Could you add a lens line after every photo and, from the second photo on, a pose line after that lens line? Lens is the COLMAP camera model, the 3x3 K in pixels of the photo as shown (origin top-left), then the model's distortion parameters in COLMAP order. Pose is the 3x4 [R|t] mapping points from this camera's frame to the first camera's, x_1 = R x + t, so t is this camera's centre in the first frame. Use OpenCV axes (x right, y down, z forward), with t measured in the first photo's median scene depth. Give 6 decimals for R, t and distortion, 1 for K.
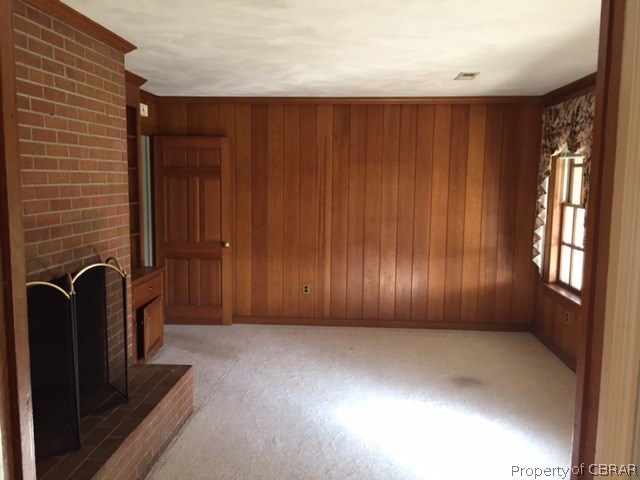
lens RADIAL K [[537.6, 0, 317.7], [0, 537.6, 237.9], [0, 0, 1]] dist [0.018853, 0.002423]
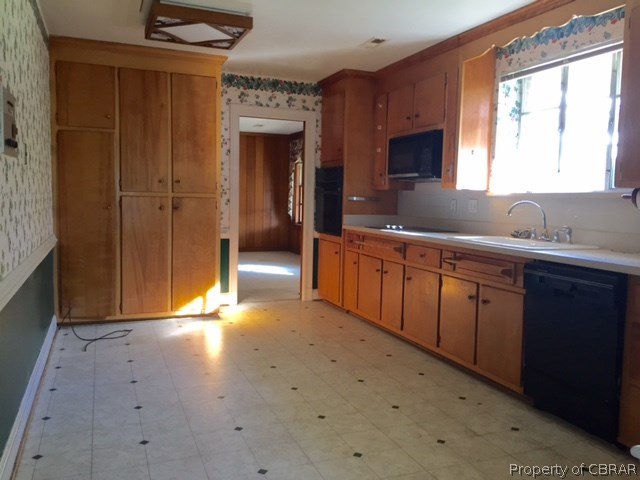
lens RADIAL K [[537.6, 0, 319.4], [0, 537.6, 241.3], [0, 0, 1]] dist [0.018853, 0.002423]
pose [[0.899507, -0.028032, 0.436007, -0.402212], [0.036601, 0.999266, -0.011265, 0.179544], [-0.435371, 0.026091, 0.899873, -0.921819]]
